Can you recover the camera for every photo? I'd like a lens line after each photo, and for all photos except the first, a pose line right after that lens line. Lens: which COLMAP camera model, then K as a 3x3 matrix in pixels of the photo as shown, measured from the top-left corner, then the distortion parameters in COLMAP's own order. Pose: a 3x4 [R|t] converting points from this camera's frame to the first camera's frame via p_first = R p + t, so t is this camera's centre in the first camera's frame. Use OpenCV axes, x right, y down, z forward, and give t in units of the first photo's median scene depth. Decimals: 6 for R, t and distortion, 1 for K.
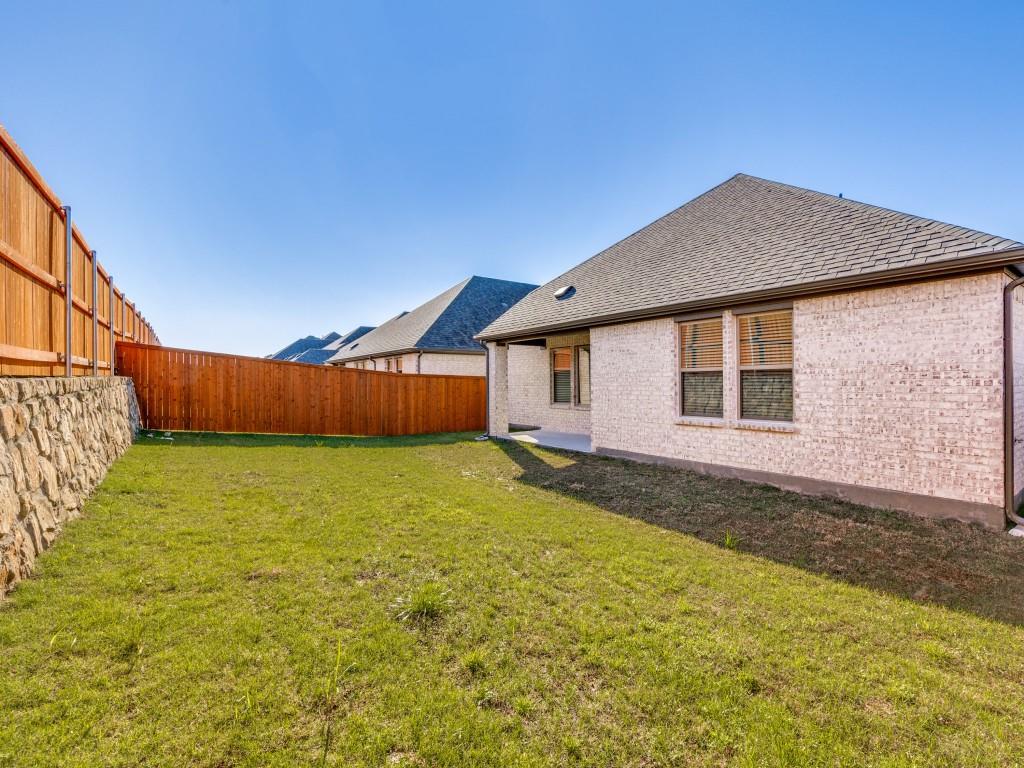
lens RADIAL K [[436.2, 0, 509.0], [0, 436.2, 384.9], [0, 0, 1]] dist [0.002387, 0.000282]
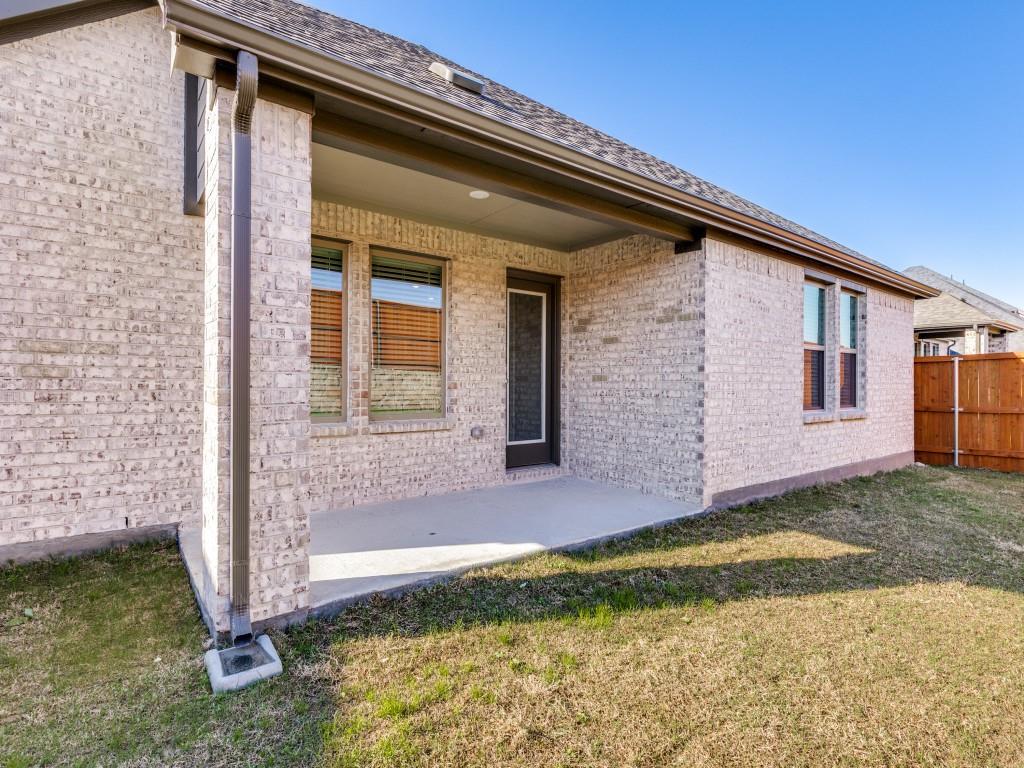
lens RADIAL K [[449.8, 0, 514.4], [0, 449.8, 380.5], [0, 0, 1]] dist [0.001120, -0.000112]
pose [[0.028574, 0.020330, 0.999385, -0.320695], [-0.001734, 0.999793, -0.020288, 0.034497], [-0.999590, -0.001153, 0.028603, 1.352716]]
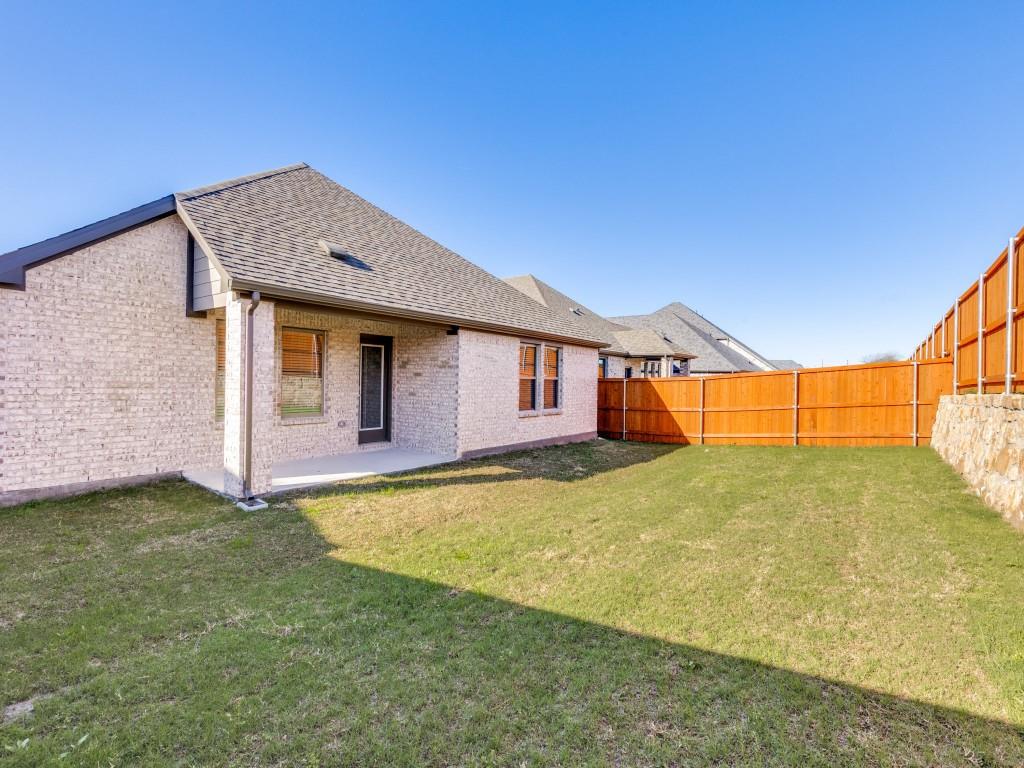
lens RADIAL K [[436.2, 0, 509.0], [0, 436.2, 384.9], [0, 0, 1]] dist [0.002387, 0.000282]
pose [[-0.248964, -0.009094, 0.968470, -0.862825], [-0.016455, 0.999851, 0.005158, -0.016577], [-0.968373, -0.014652, -0.249076, 1.289761]]
